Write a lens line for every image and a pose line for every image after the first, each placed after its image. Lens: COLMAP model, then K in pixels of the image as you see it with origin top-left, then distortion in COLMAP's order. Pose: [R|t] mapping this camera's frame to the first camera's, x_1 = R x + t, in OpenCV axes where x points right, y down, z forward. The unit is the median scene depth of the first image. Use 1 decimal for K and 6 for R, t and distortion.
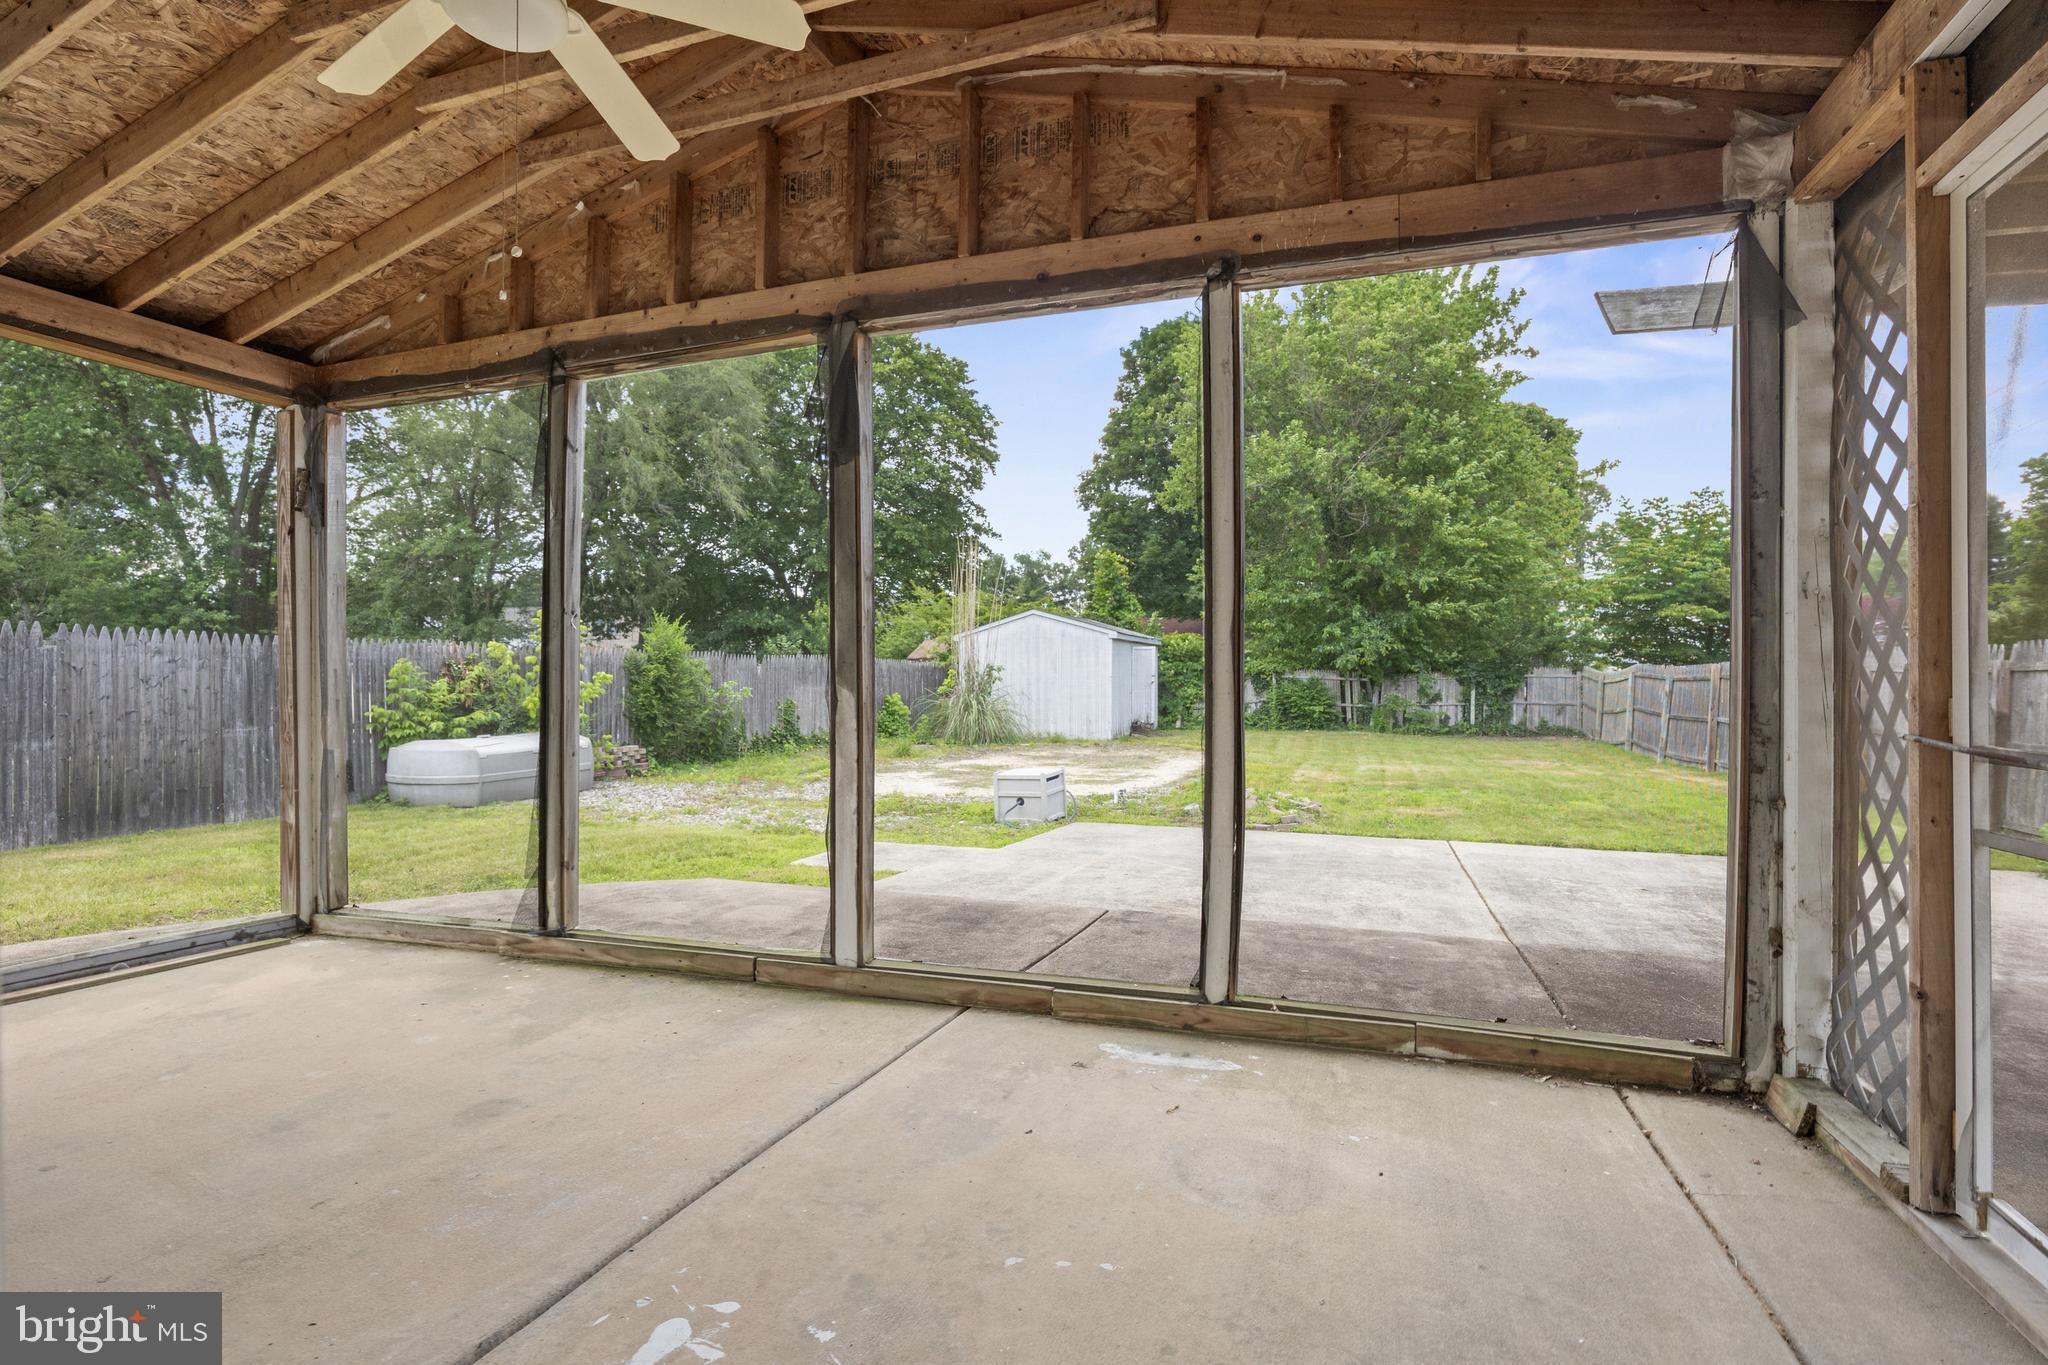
lens RADIAL K [[976.7, 0, 1019.6], [0, 976.7, 691.0], [0, 0, 1]] dist [-0.015753, 0.000248]
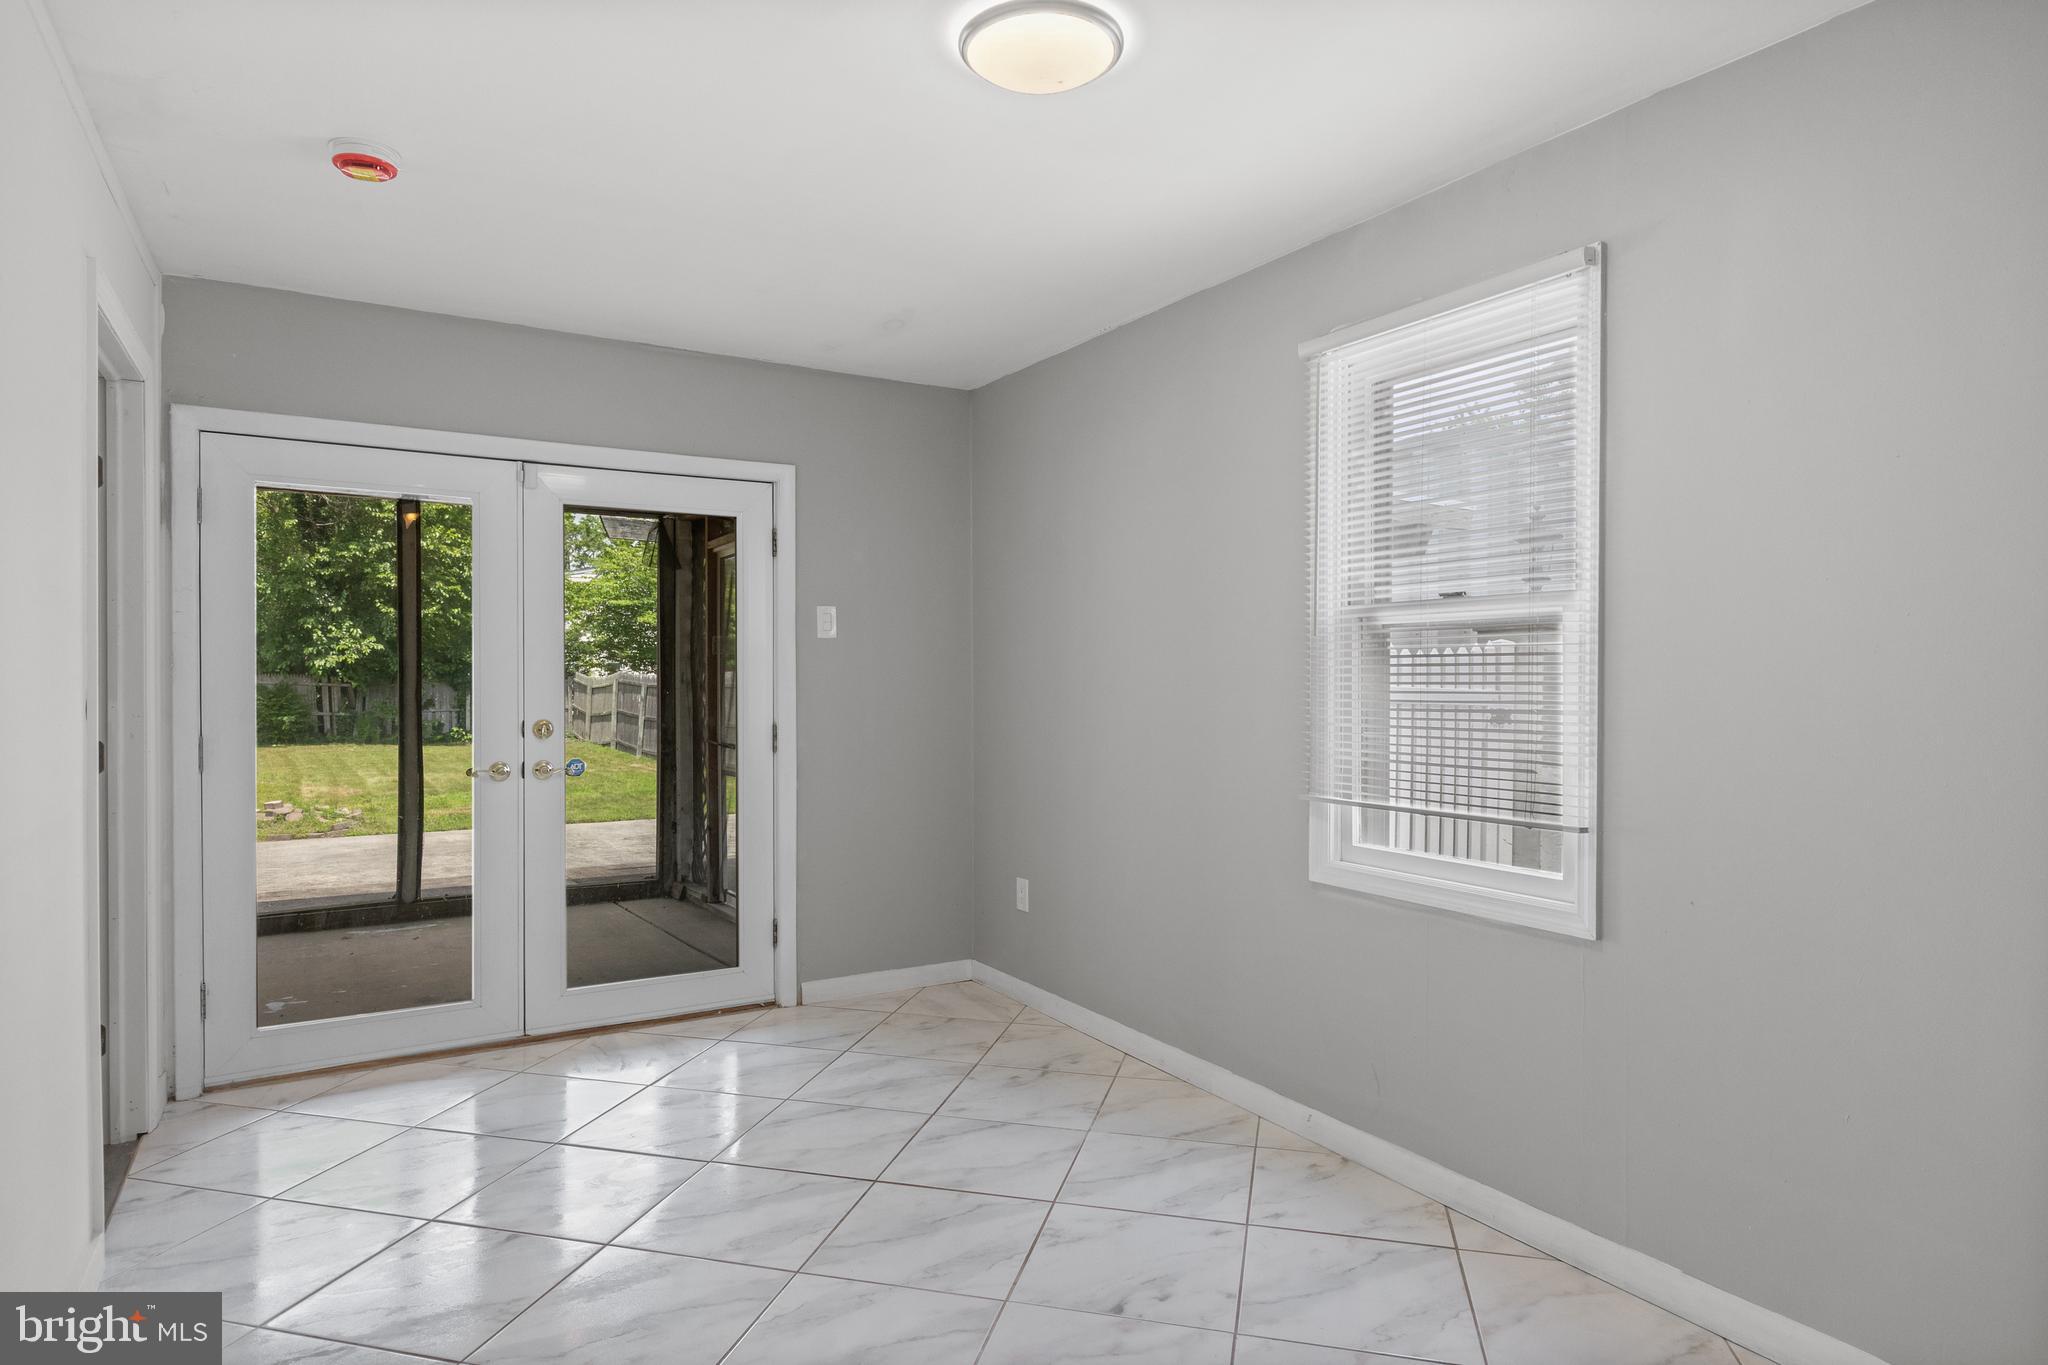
lens RADIAL K [[1159.1, 0, 1025.7], [0, 1159.1, 687.5], [0, 0, 1]] dist [-0.004445, -0.001011]
pose [[0.618843, -0.006332, 0.785489, -0.095248], [0.006195, 0.999976, 0.003181, -0.009059], [-0.785490, 0.002898, 0.618867, -0.149855]]
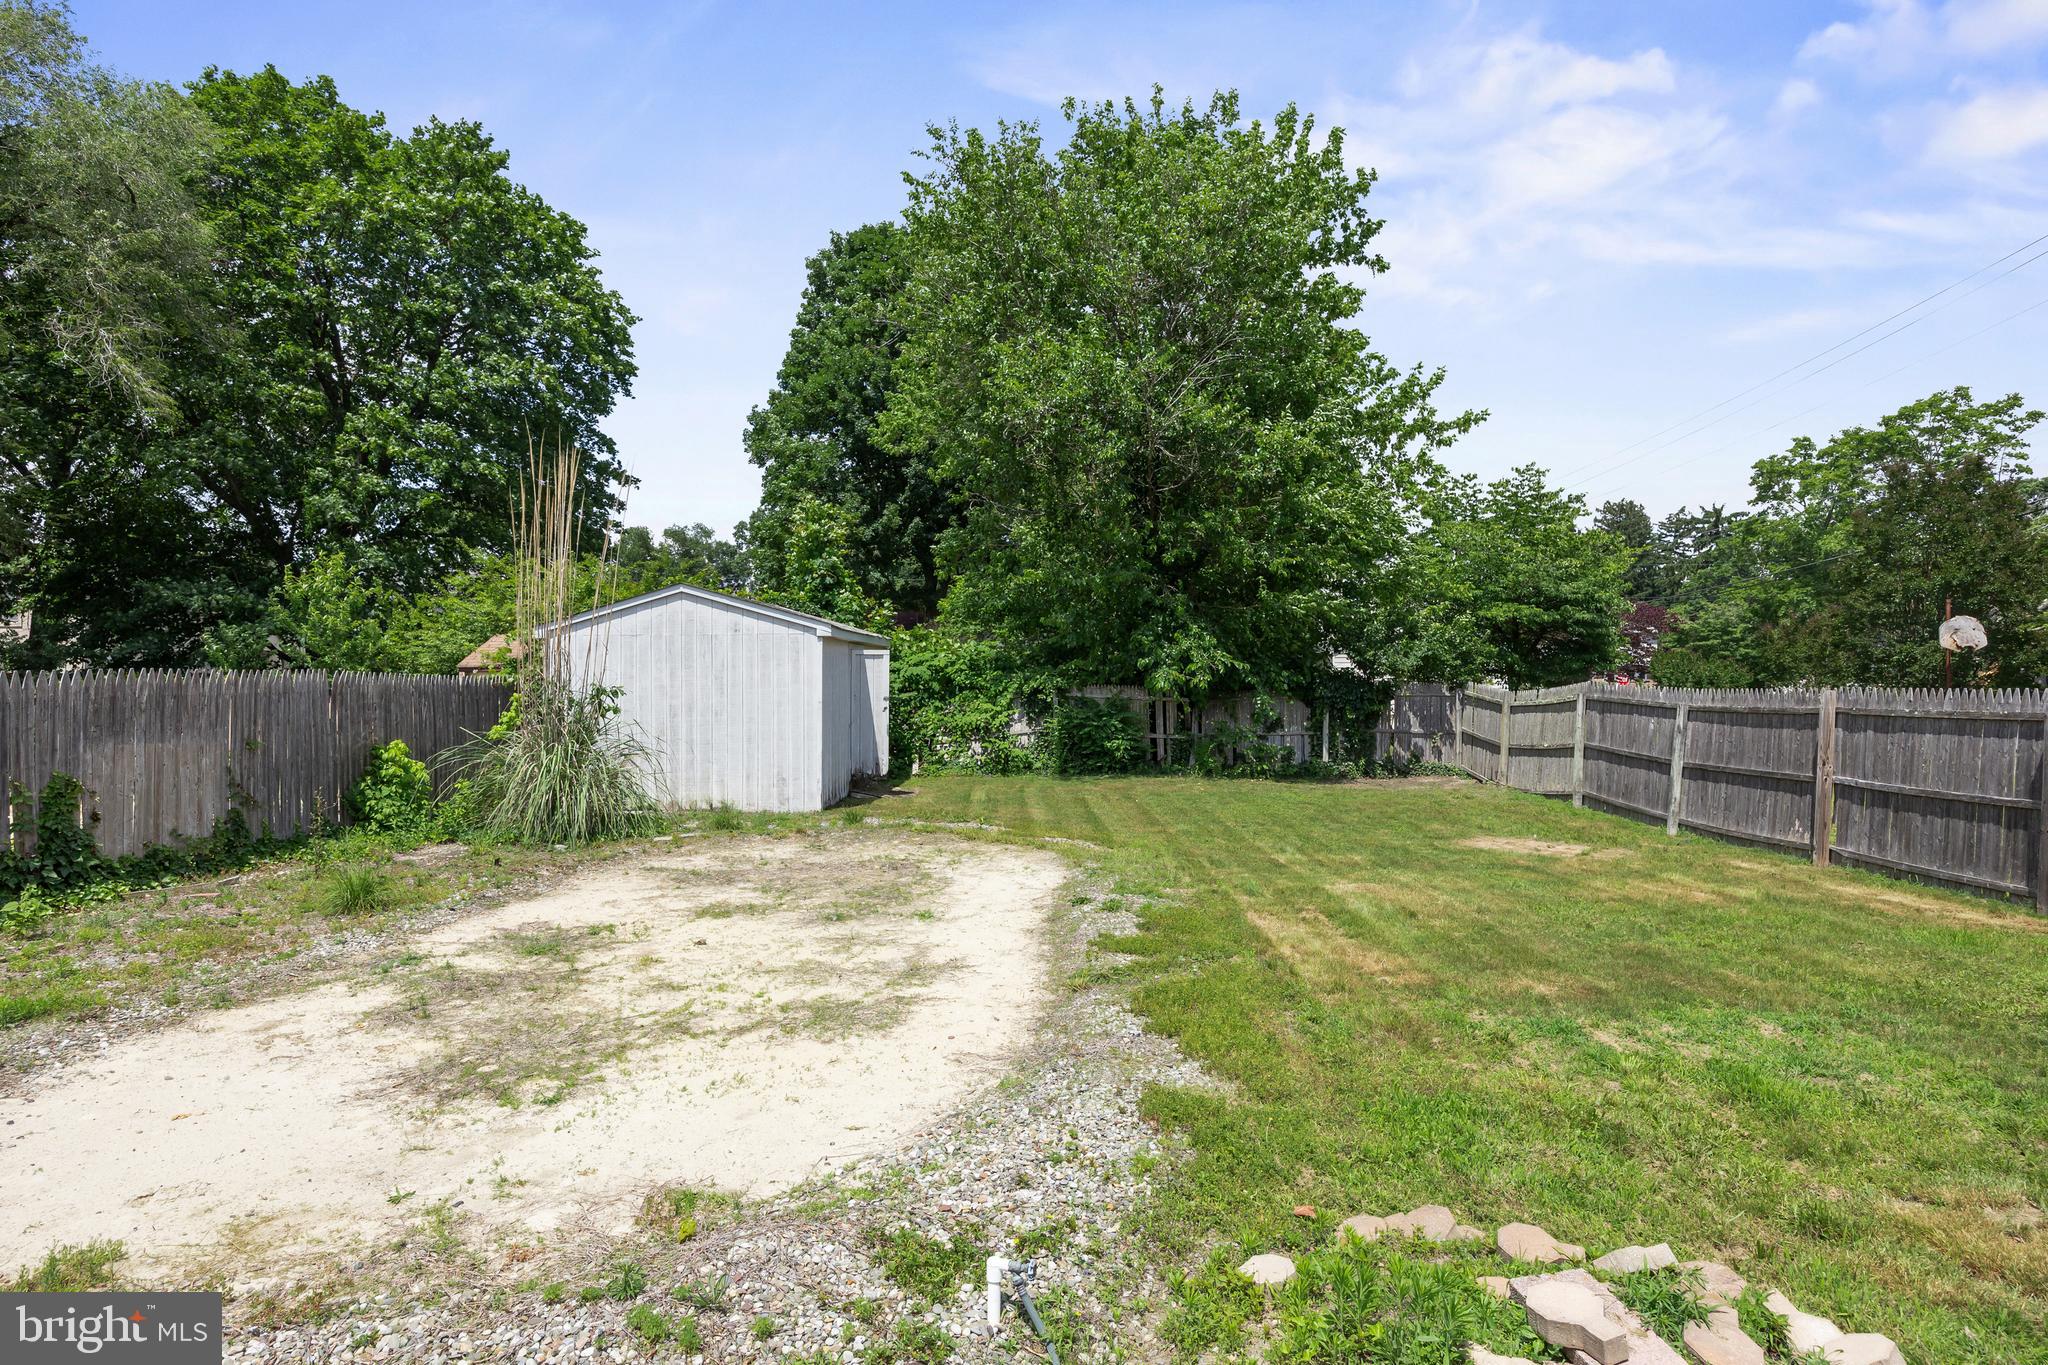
lens RADIAL K [[1077.3, 0, 1012.6], [0, 1077.3, 683.6], [0, 0, 1]] dist [-0.005762, 0.000683]
pose [[0.953979, -0.000160, 0.299873, 0.008101], [0.002518, 0.999969, -0.007479, -0.017599], [-0.299862, 0.007890, 0.953950, 0.300407]]
